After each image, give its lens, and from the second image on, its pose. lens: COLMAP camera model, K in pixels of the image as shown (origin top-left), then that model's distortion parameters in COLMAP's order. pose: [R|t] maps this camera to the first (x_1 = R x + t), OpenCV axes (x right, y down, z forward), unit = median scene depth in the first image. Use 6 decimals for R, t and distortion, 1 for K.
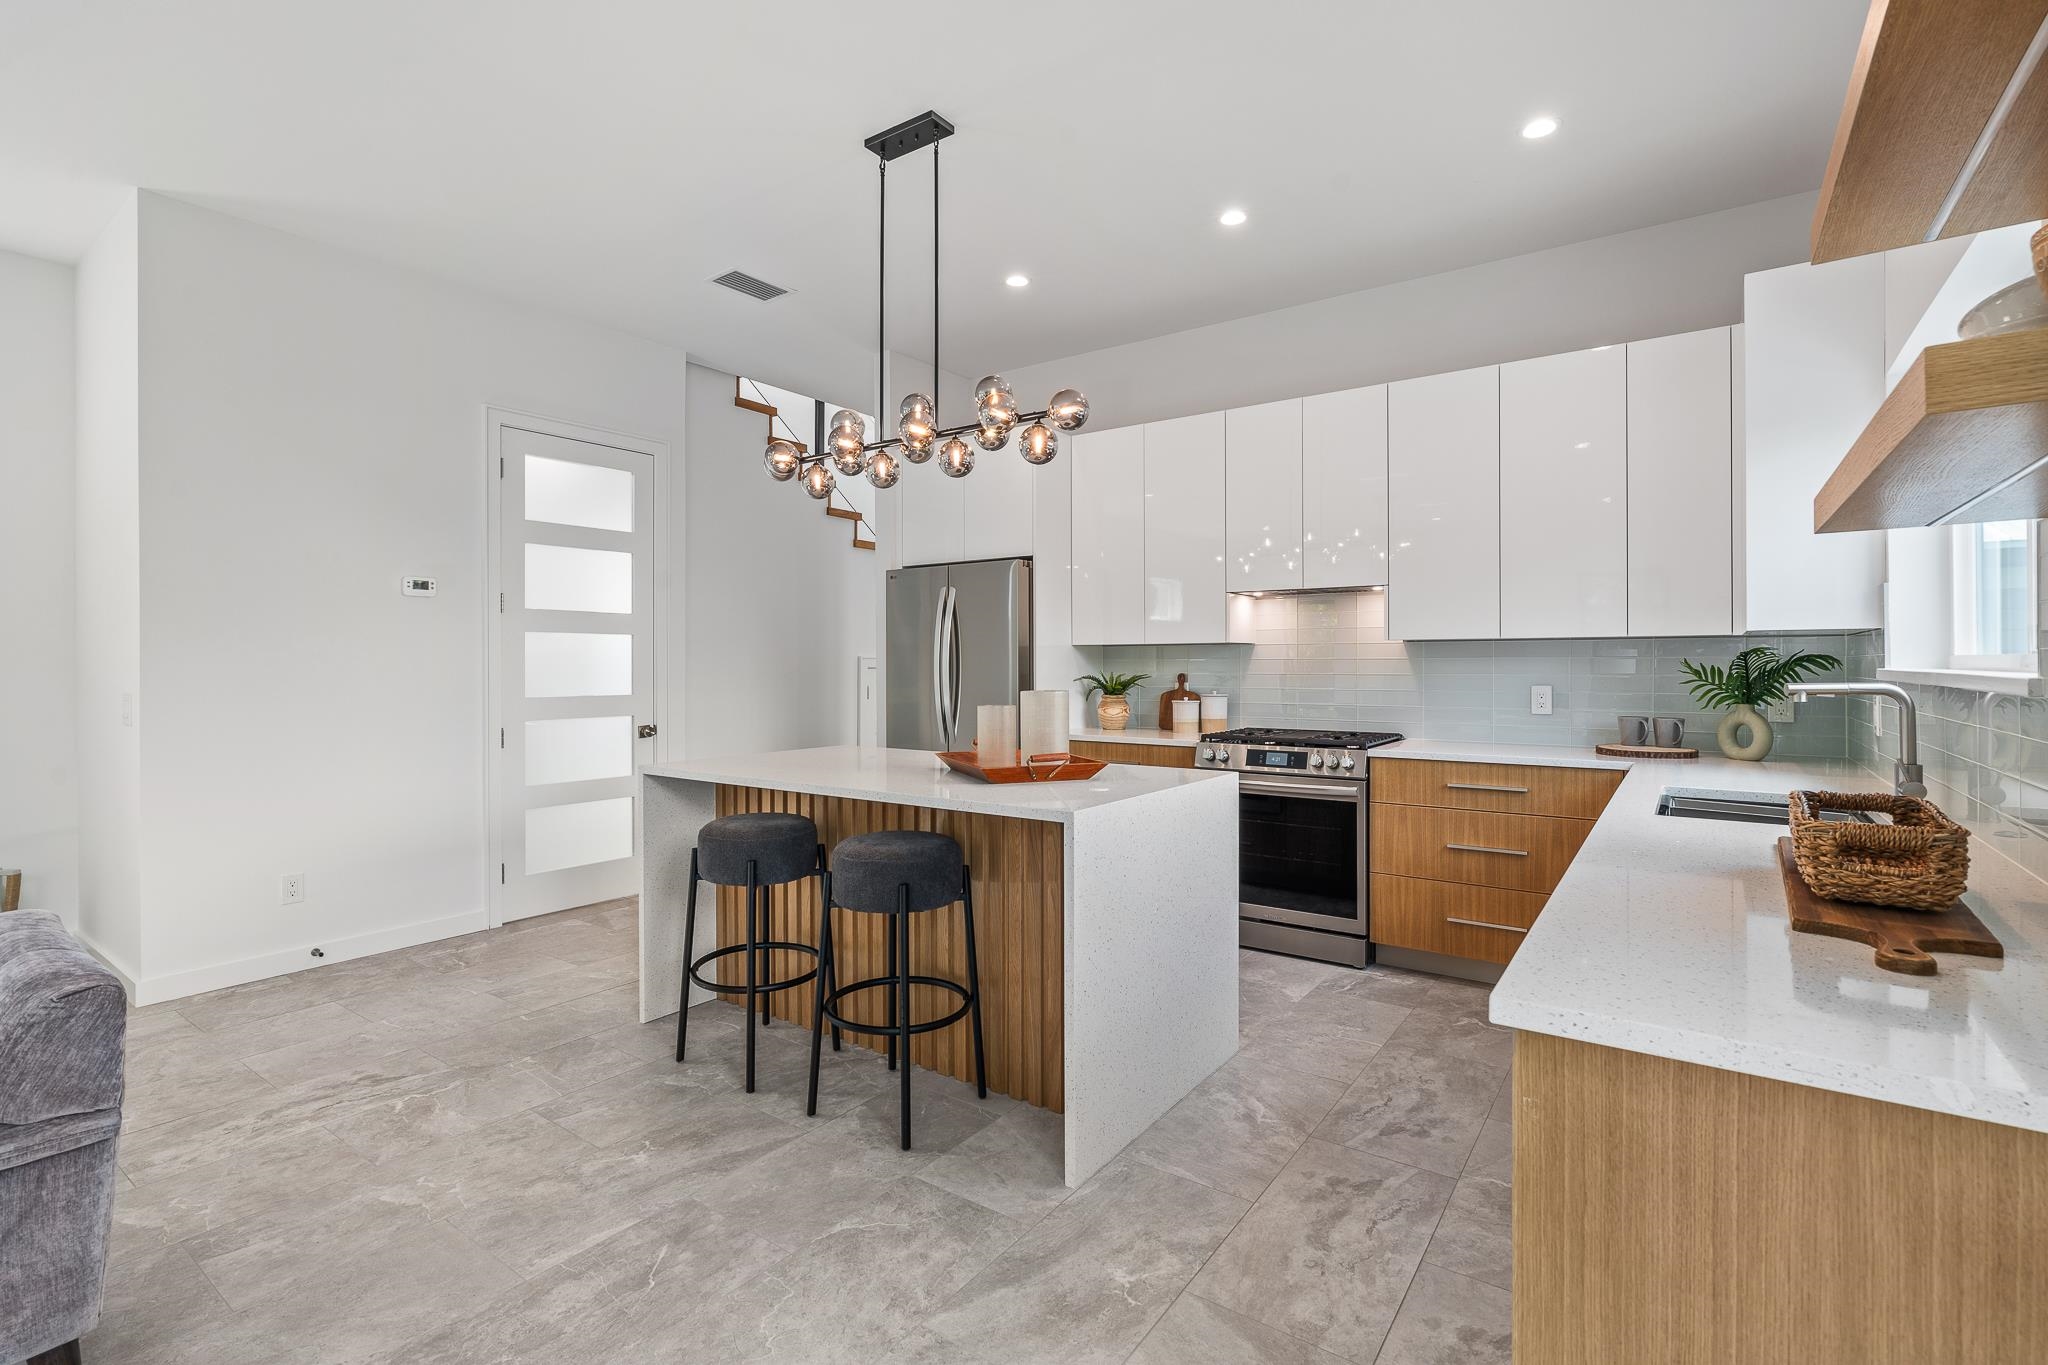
lens RADIAL K [[929.3, 0, 1030.7], [0, 929.3, 668.5], [0, 0, 1]] dist [-0.004886, 0.002412]
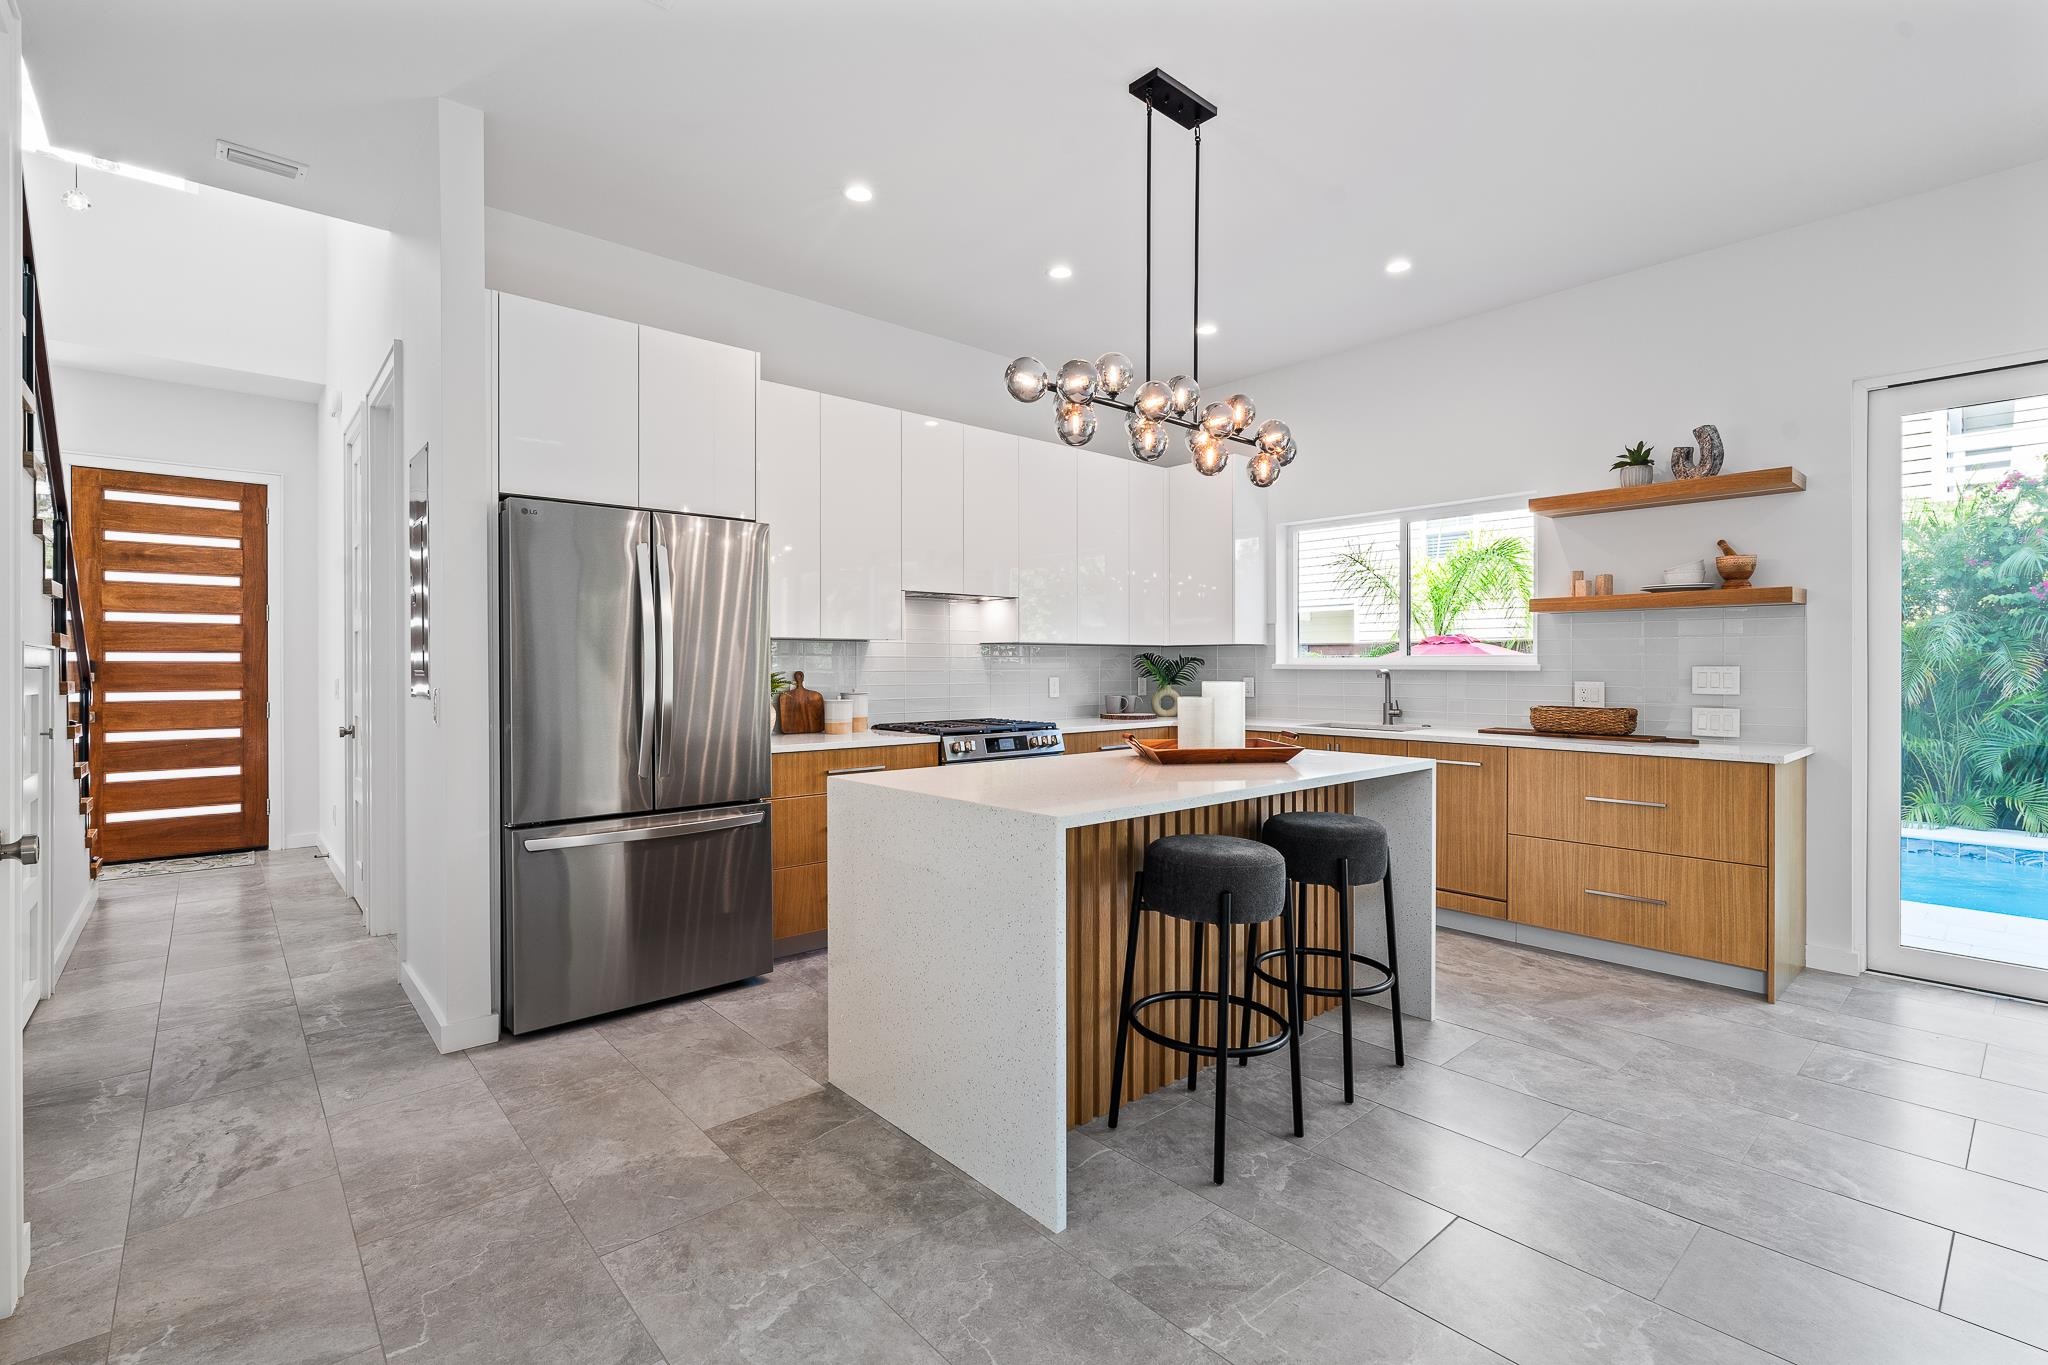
lens RADIAL K [[929.3, 0, 1028.8], [0, 929.3, 667.0], [0, 0, 1]] dist [-0.004886, 0.002412]
pose [[0.223697, 0.000499, 0.974659, -1.005953], [0.005456, 0.999984, -0.001764, 0.006283], [-0.974644, 0.005712, 0.223690, 0.862387]]
